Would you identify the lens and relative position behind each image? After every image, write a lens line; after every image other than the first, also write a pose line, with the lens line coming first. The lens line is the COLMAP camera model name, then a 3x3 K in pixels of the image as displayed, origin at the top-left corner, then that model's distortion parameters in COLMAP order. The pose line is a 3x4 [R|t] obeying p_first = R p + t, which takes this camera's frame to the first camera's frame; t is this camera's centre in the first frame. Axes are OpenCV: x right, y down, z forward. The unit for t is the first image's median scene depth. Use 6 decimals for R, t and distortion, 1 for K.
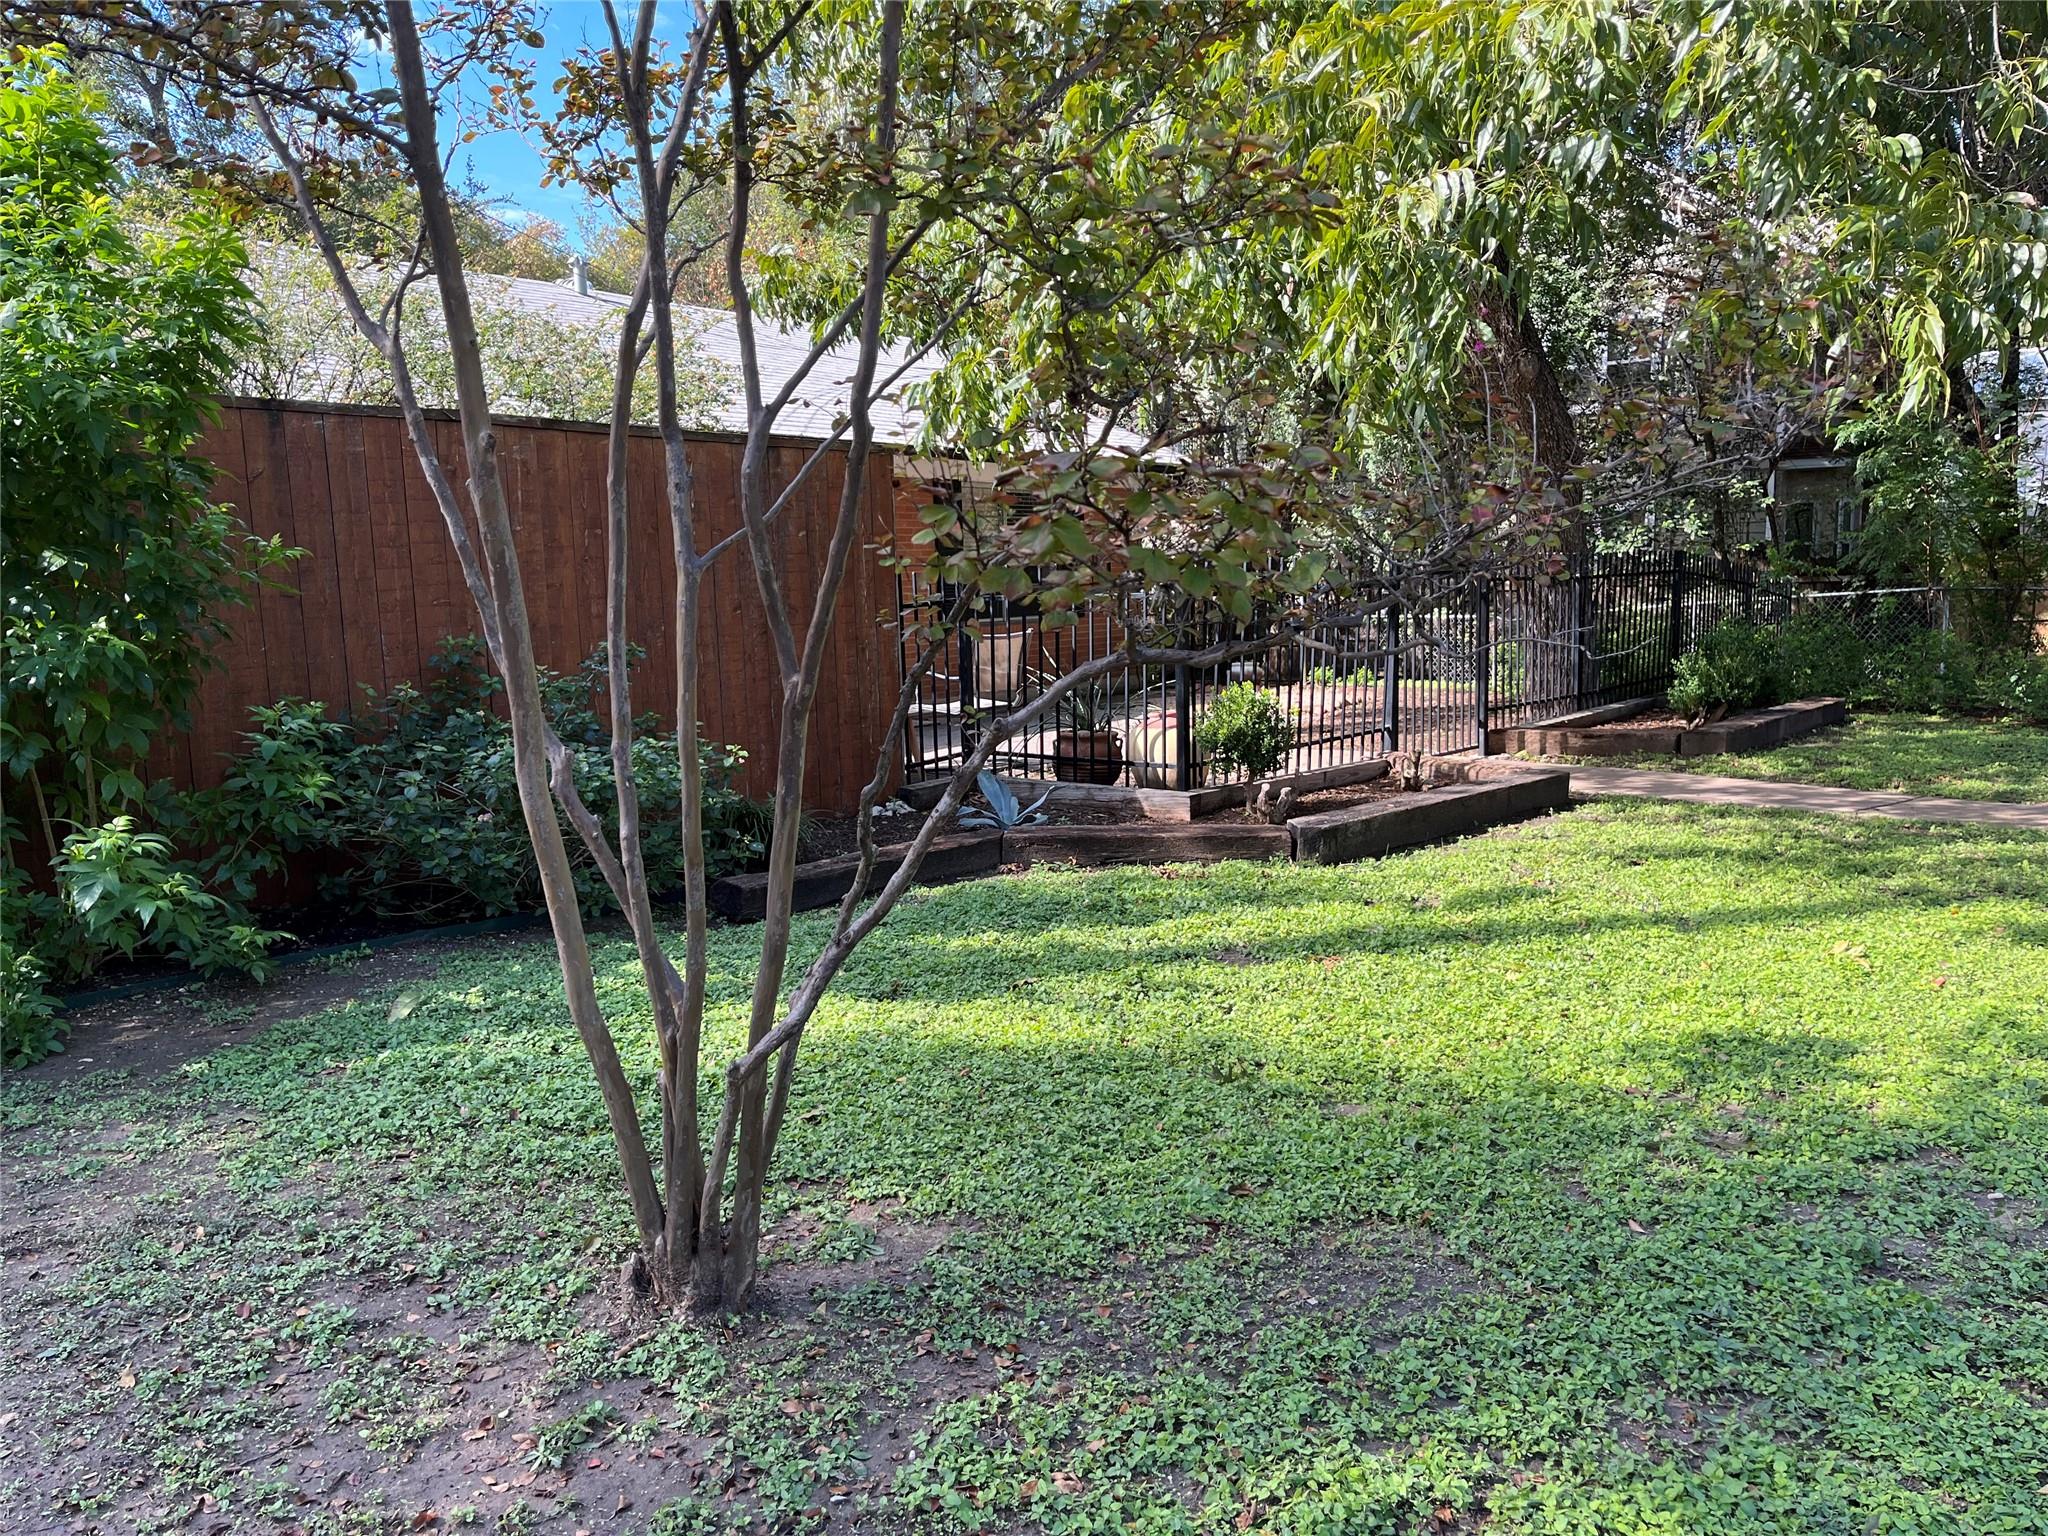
lens RADIAL K [[1563.5, 0, 1030.4], [0, 1563.5, 773.0], [0, 0, 1]] dist [0.072771, -0.093788]
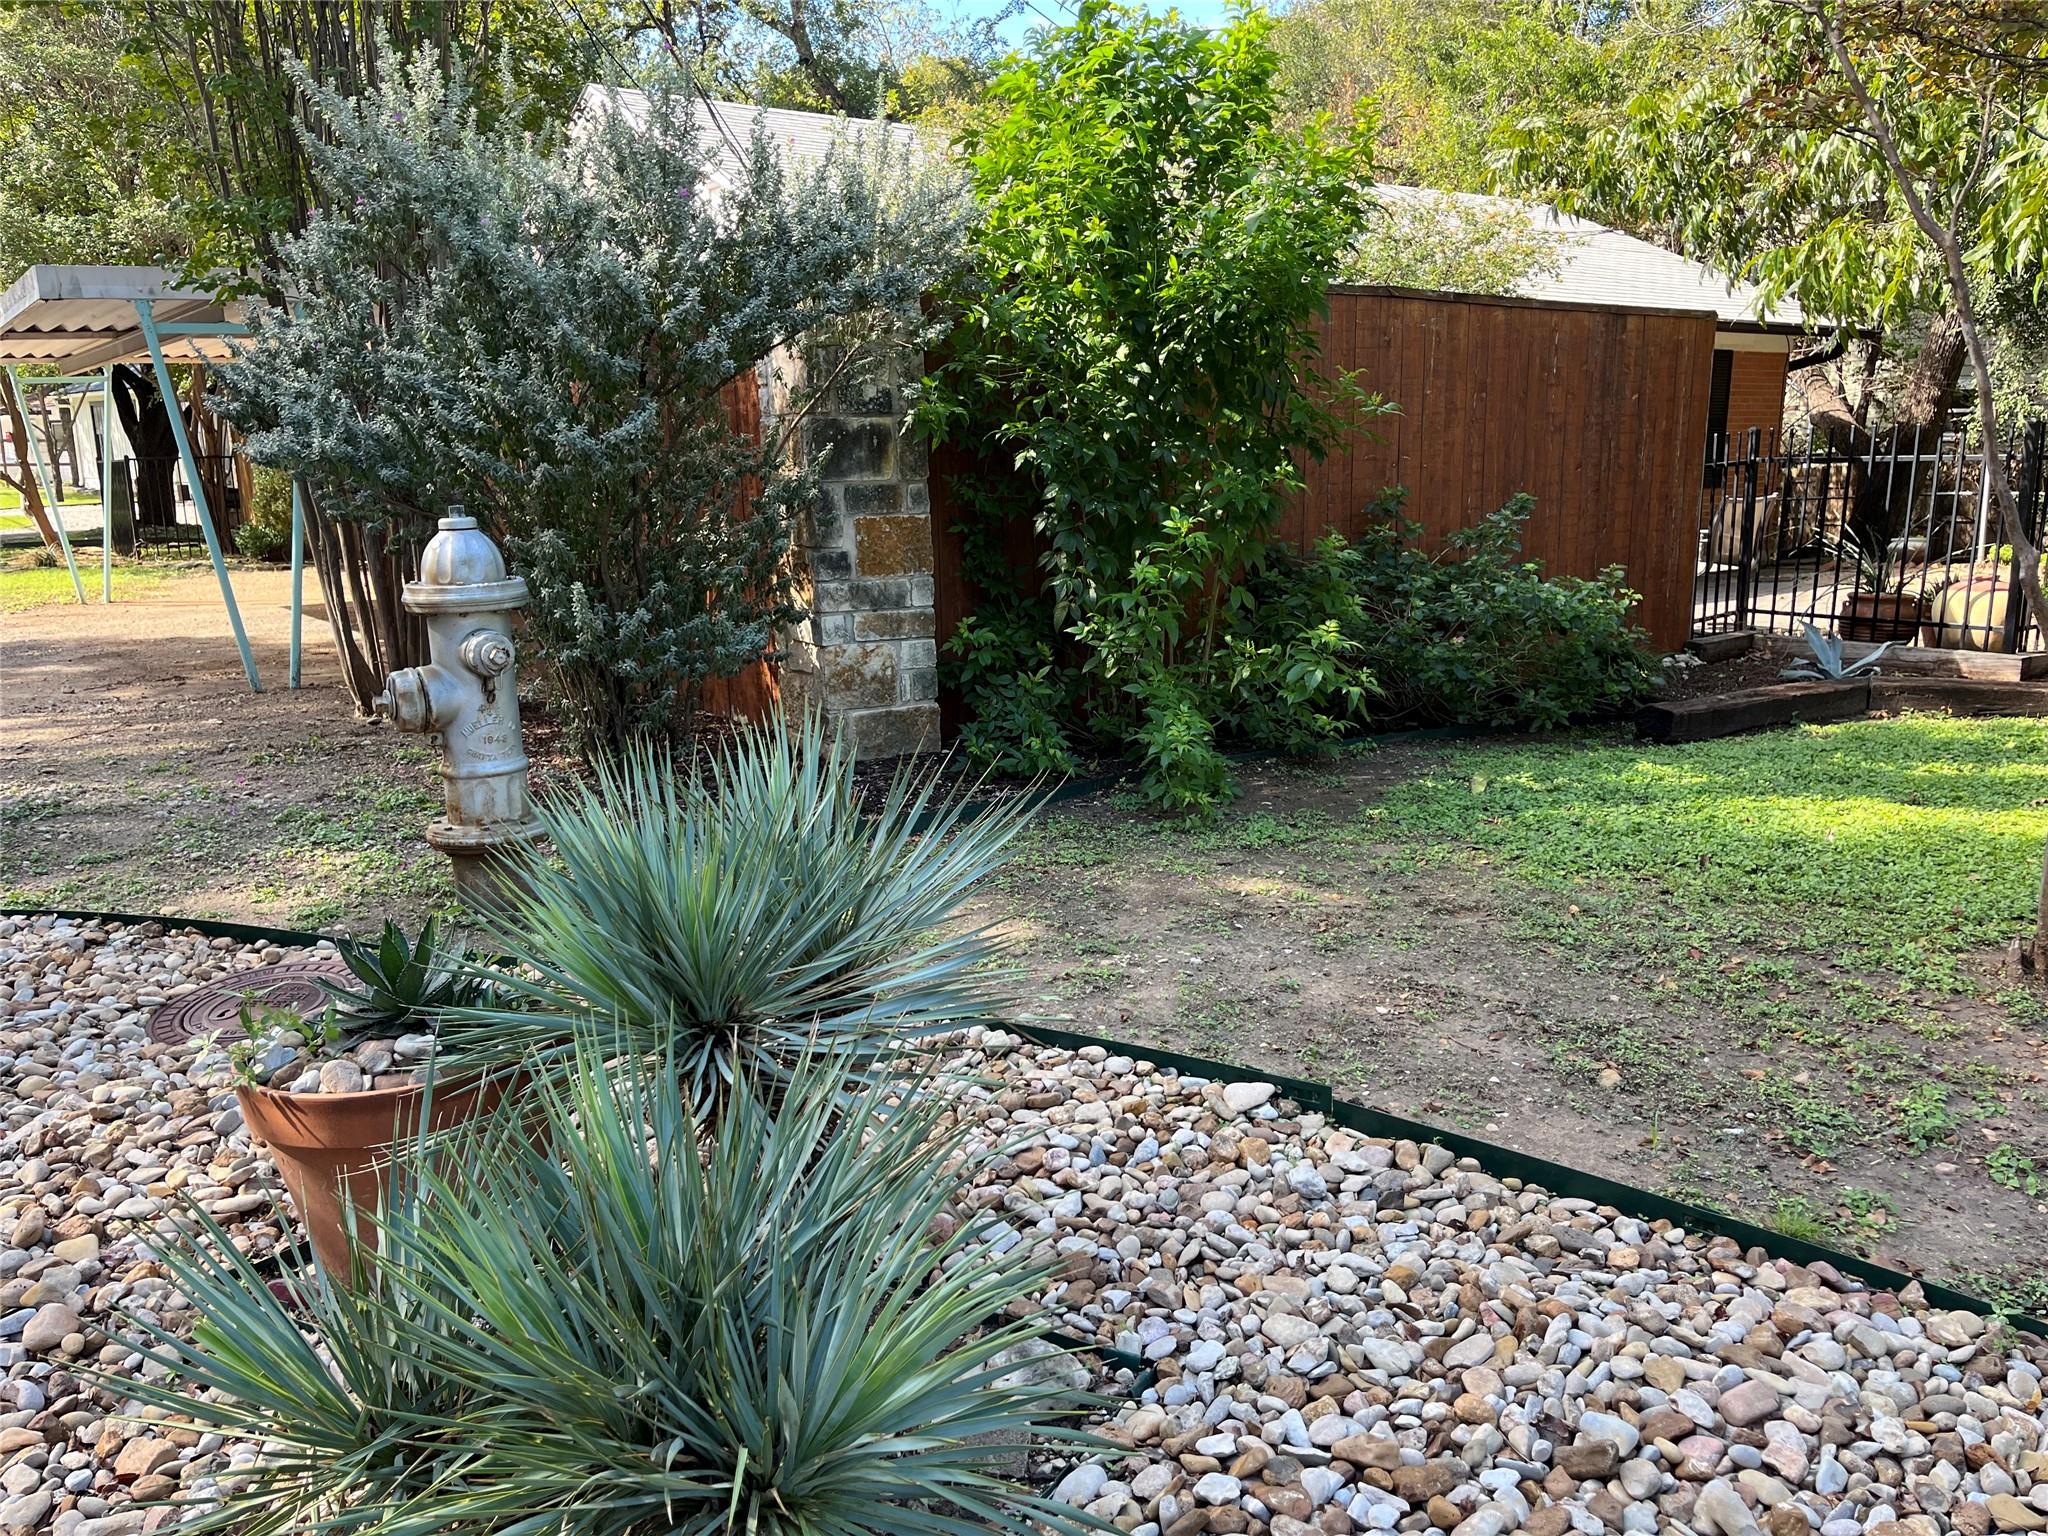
lens RADIAL K [[1563.5, 0, 1022.0], [0, 1563.5, 762.5], [0, 0, 1]] dist [0.072771, -0.093788]
pose [[0.962446, 0.061120, -0.264503, -0.269935], [-0.042389, 0.996210, 0.075958, 0.034479], [0.268143, -0.061894, 0.961389, -0.179988]]
